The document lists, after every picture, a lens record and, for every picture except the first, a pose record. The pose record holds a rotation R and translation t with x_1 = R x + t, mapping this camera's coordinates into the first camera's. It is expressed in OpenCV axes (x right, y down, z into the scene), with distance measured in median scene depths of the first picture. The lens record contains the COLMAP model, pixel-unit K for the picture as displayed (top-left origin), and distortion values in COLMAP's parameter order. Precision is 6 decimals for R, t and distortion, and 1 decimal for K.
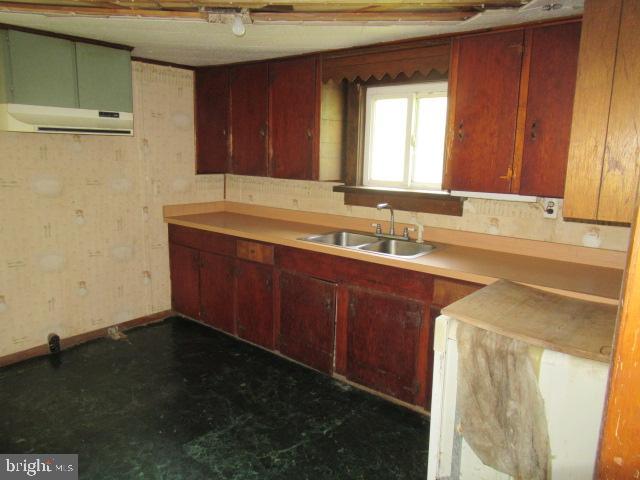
lens RADIAL K [[478.6, 0, 320.0], [0, 478.6, 240.0], [0, 0, 1]] dist [-0.005760, 0.001301]
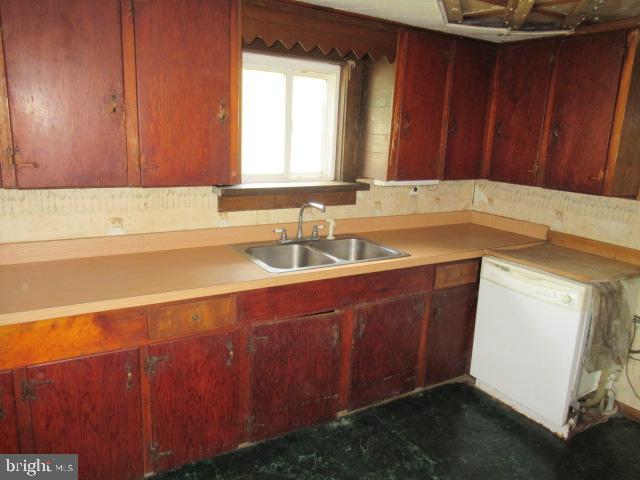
lens RADIAL K [[478.6, 0, 320.0], [0, 478.6, 240.0], [0, 0, 1]] dist [-0.005760, 0.001301]
pose [[0.321006, -0.220979, 0.920936, -0.603240], [0.132467, 0.973316, 0.187375, -0.156233], [-0.937767, 0.061845, 0.341712, 0.648160]]
